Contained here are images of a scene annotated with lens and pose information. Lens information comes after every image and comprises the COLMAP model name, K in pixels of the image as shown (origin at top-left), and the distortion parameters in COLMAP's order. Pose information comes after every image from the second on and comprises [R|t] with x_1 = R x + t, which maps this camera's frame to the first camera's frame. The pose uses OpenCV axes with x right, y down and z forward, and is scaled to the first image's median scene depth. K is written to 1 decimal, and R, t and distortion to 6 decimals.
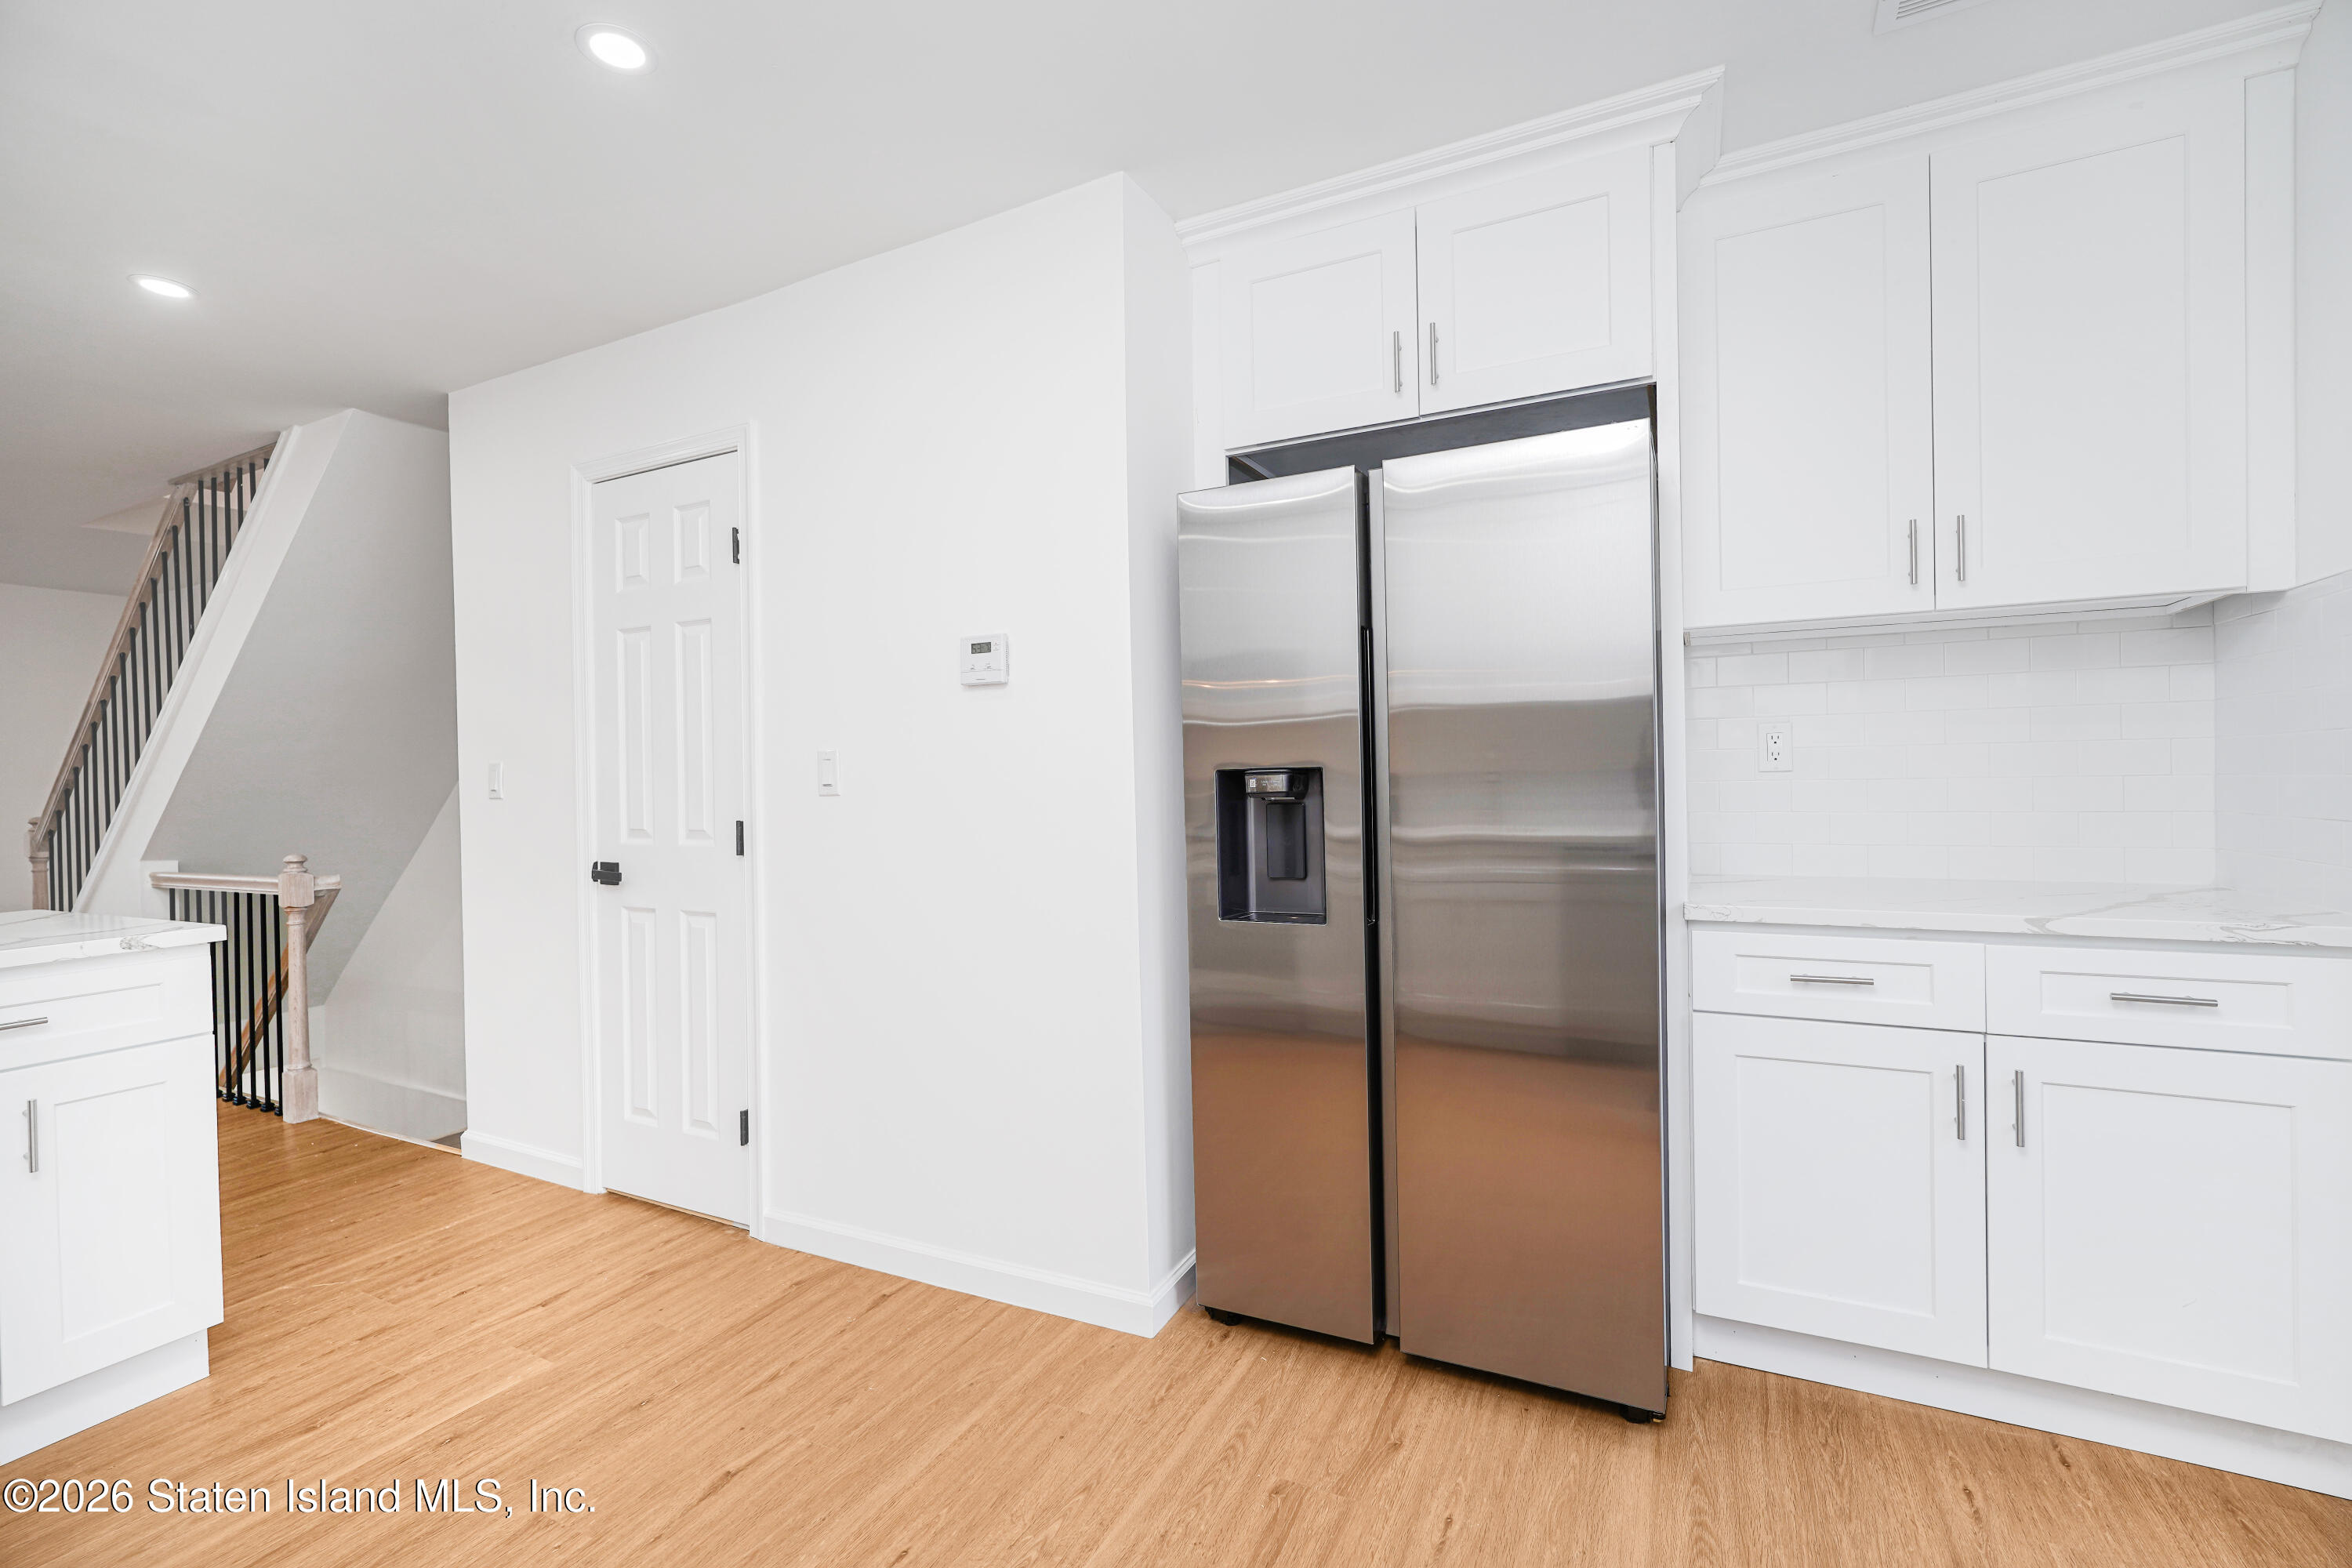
lens RADIAL K [[1038.6, 0, 1172.5], [0, 1038.6, 786.4], [0, 0, 1]] dist [-0.017208, 0.010169]
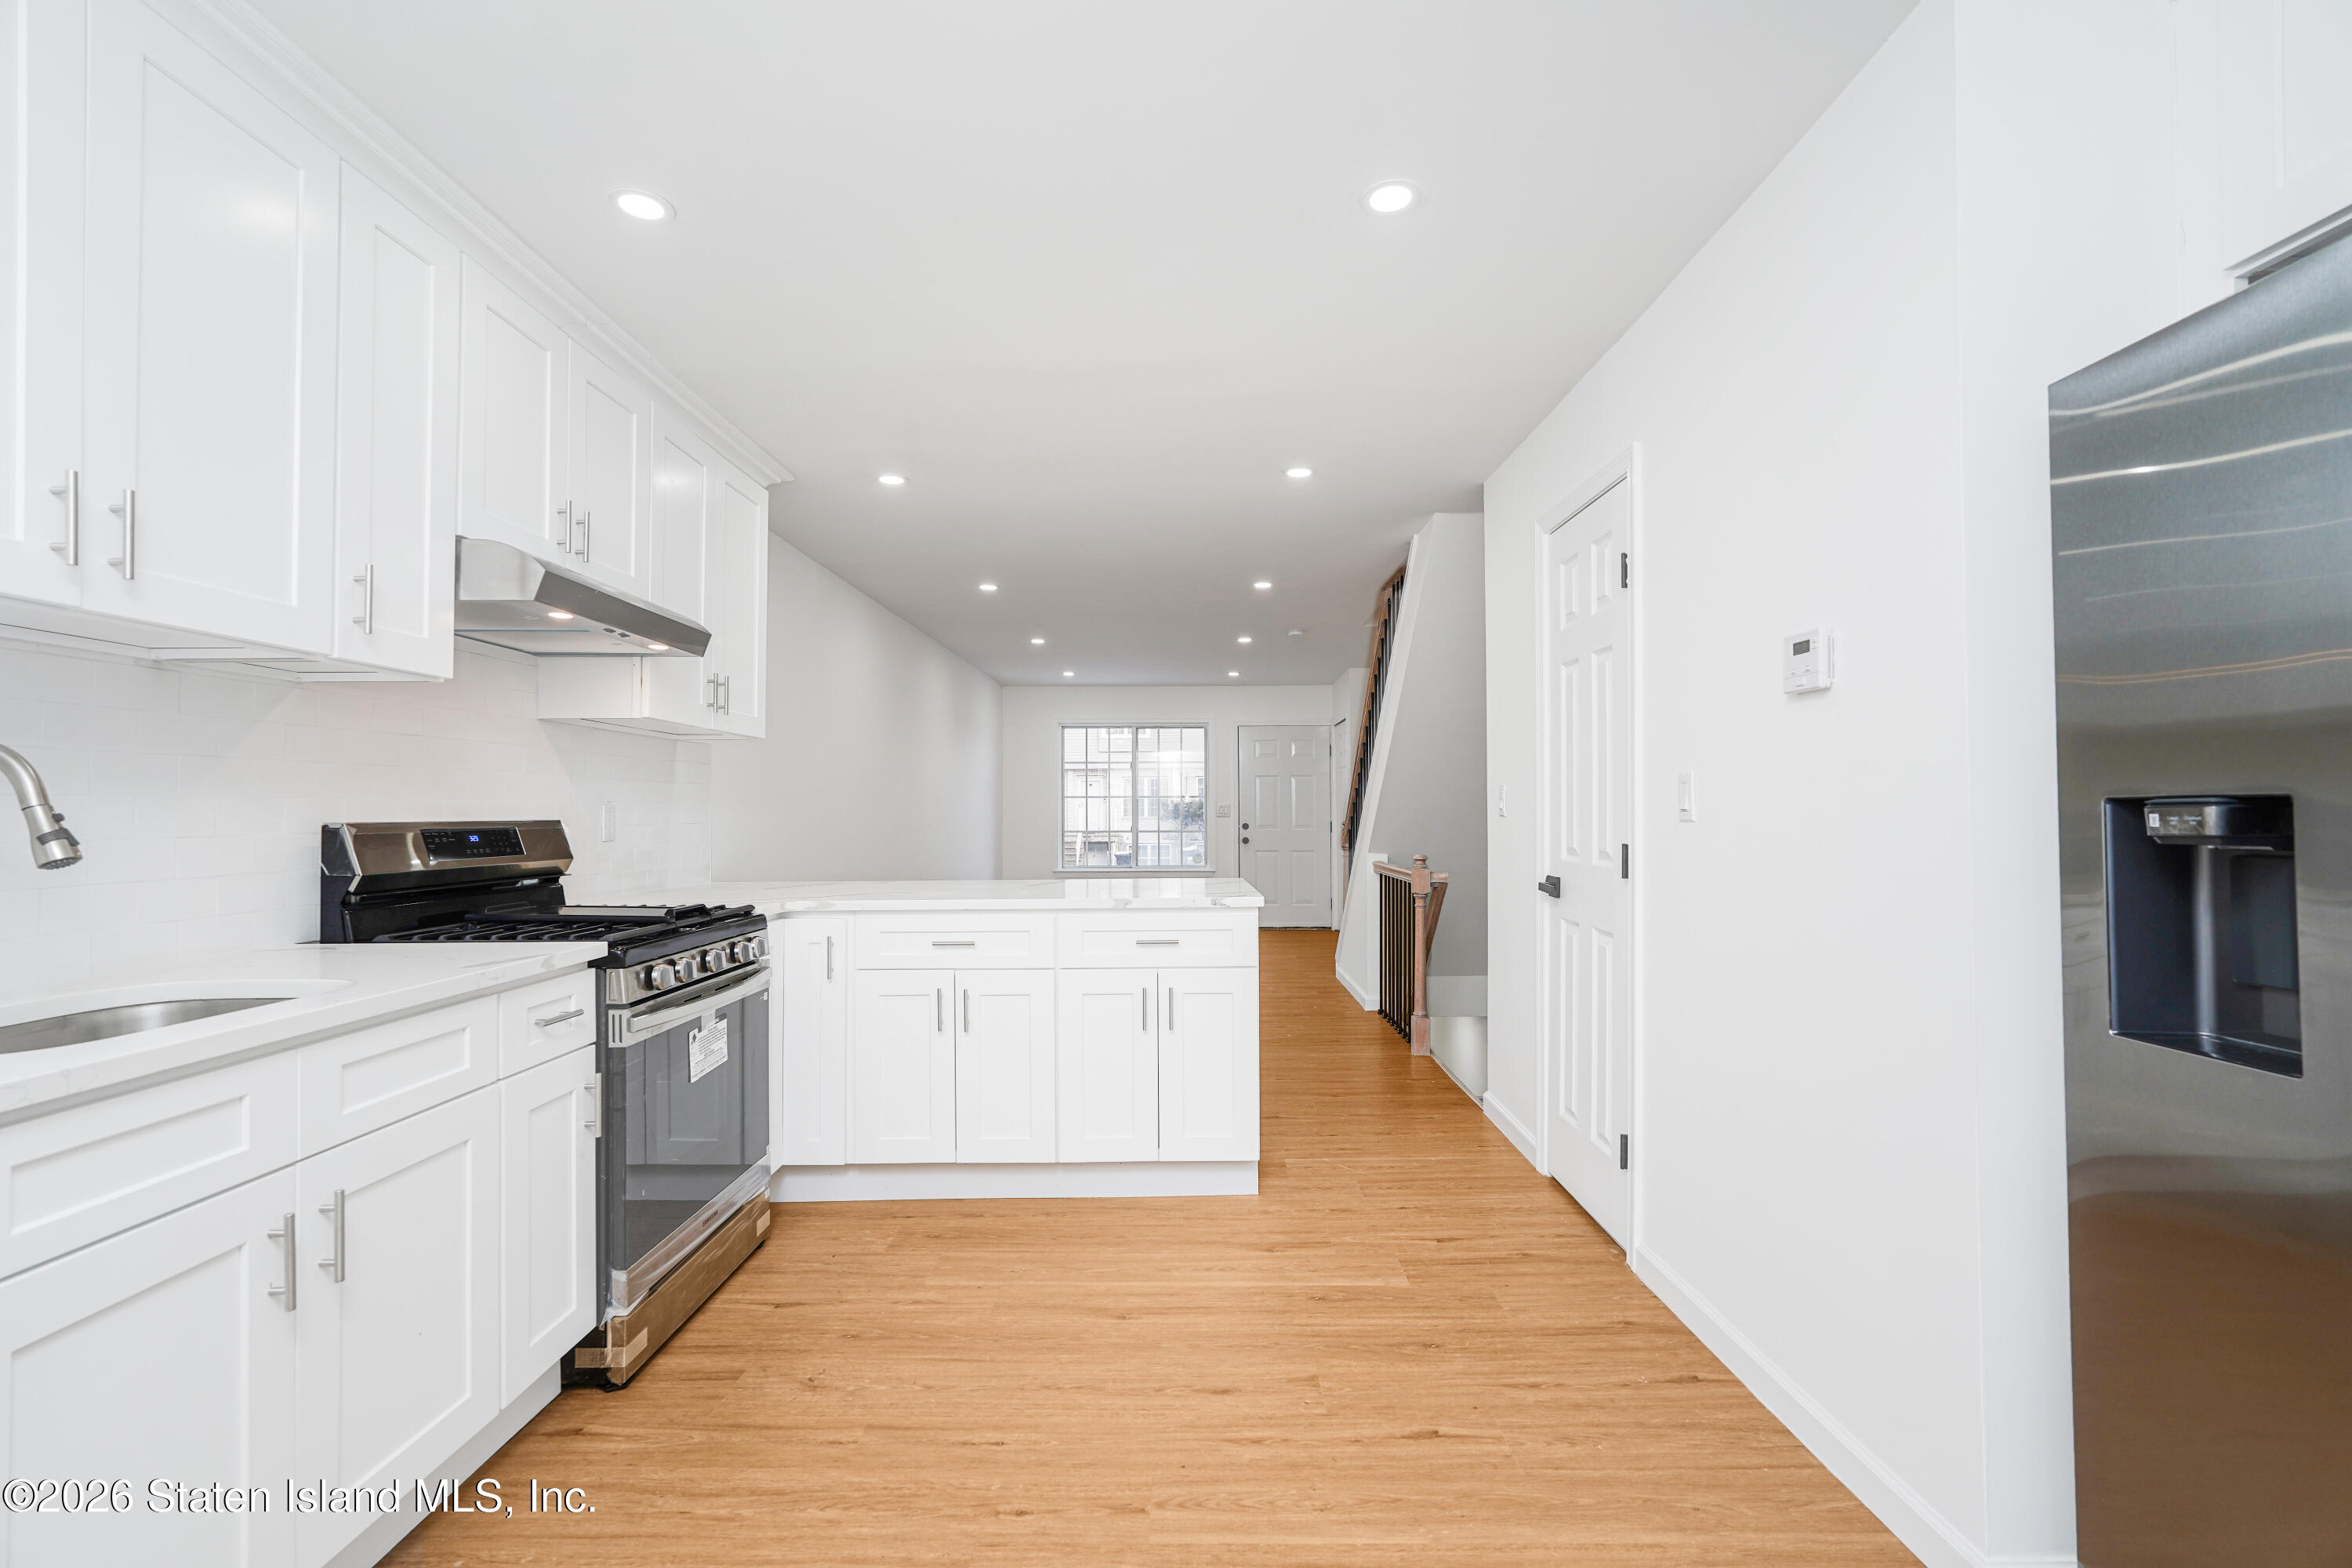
lens RADIAL K [[1038.6, 0, 1177.1], [0, 1038.6, 795.6], [0, 0, 1]] dist [-0.017208, 0.010169]
pose [[0.437232, 0.004675, -0.899337, 0.343322], [-0.009515, 0.999955, 0.000573, -0.012024], [0.899299, 0.008307, 0.437256, 0.202195]]
